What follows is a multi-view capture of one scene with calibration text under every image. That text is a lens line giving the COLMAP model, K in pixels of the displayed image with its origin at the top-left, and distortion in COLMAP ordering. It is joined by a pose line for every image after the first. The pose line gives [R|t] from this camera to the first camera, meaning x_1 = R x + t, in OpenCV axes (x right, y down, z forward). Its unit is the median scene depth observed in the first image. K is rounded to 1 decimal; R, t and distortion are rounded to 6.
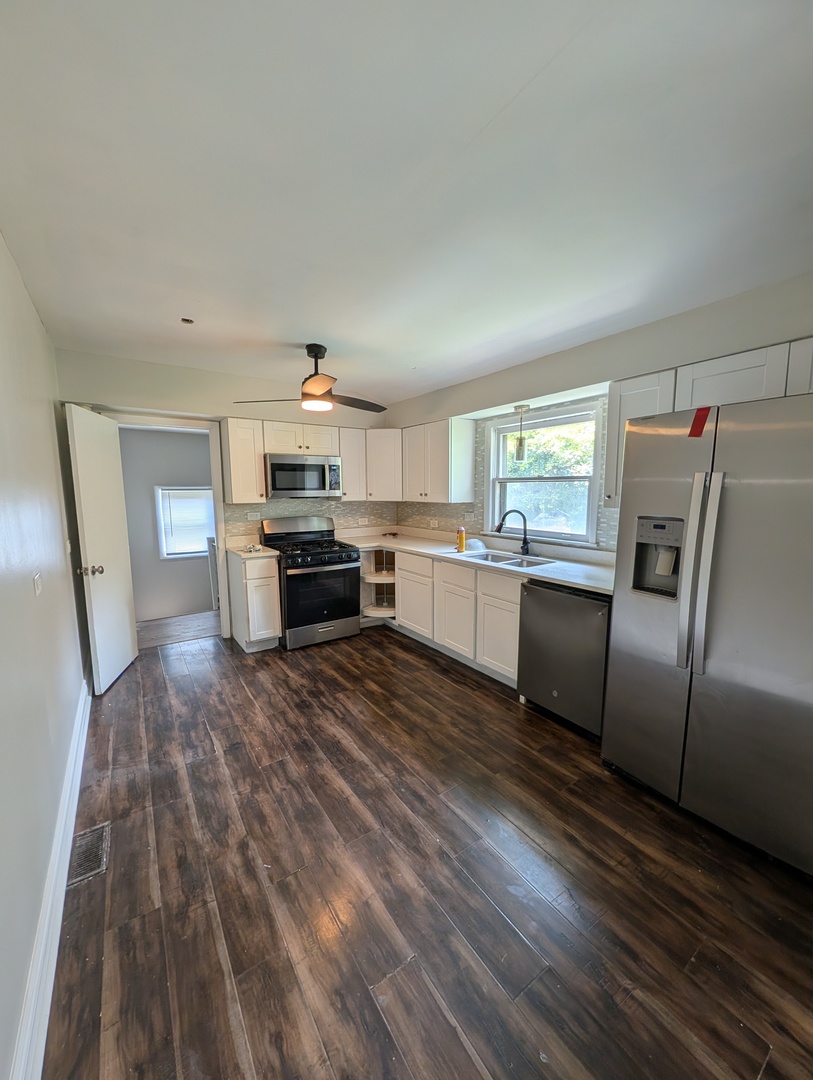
lens RADIAL K [[383.4, 0, 411.1], [0, 383.4, 536.9], [0, 0, 1]] dist [0.000447, 0.000004]
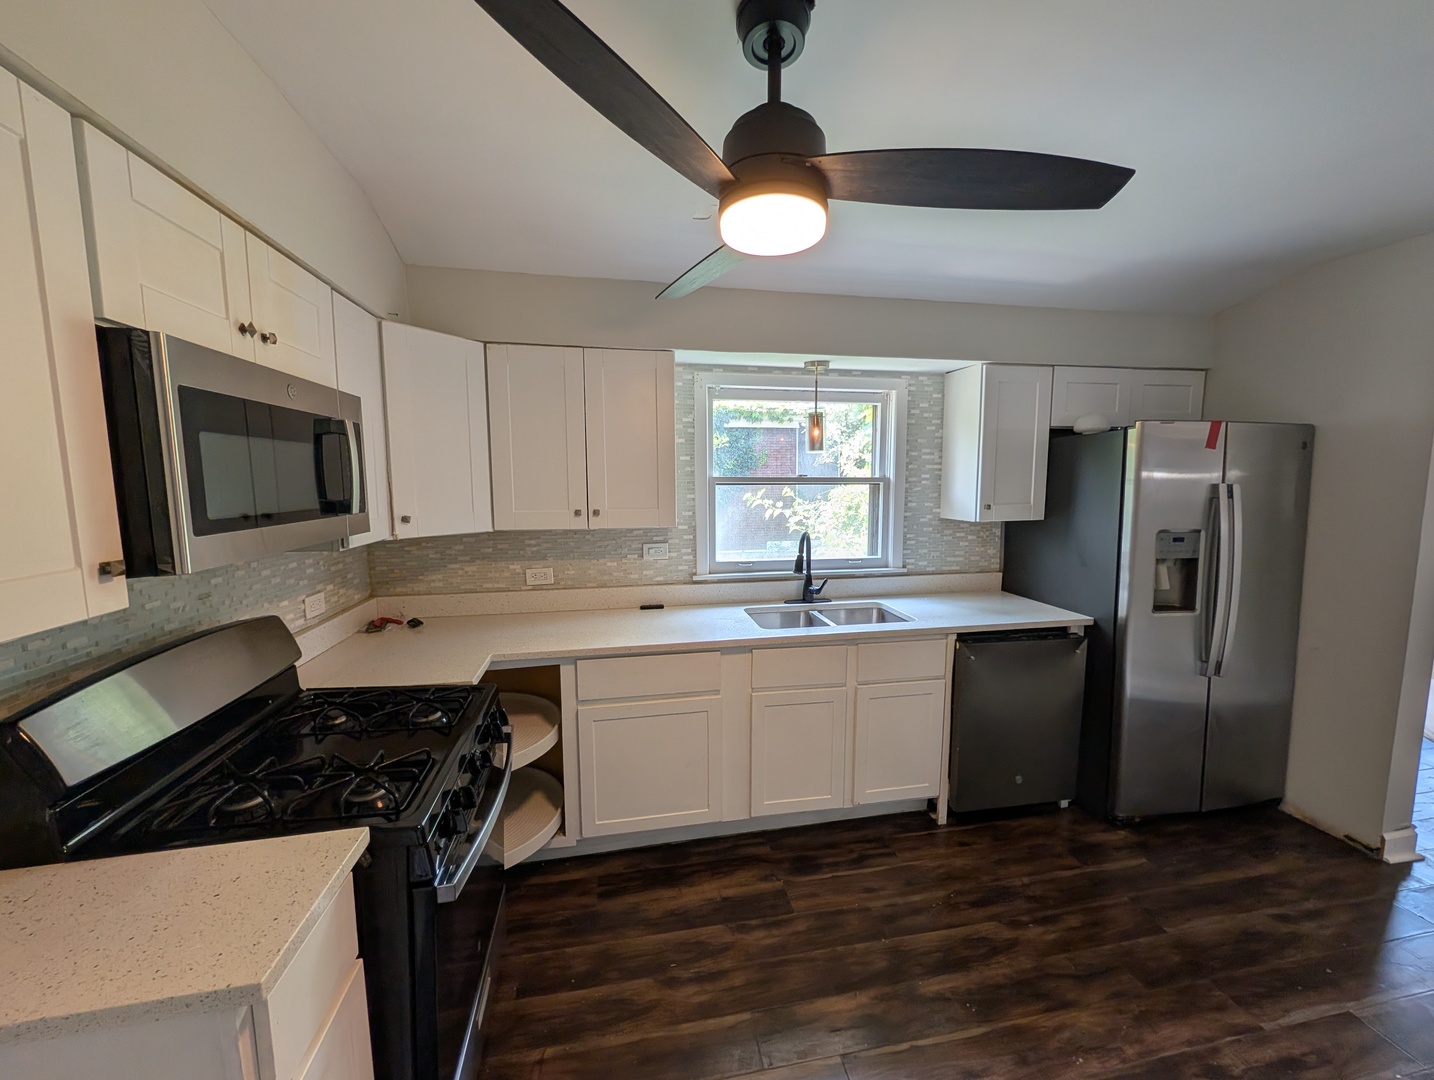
lens RADIAL K [[535.3, 0, 717.0], [0, 535.3, 540.0], [0, 0, 1]] dist [0.001408, 0.000228]
pose [[0.440858, -0.097432, 0.892273, -0.562541], [0.112539, 0.992246, 0.052745, -0.121628], [-0.890494, 0.077162, 0.448405, 0.775397]]
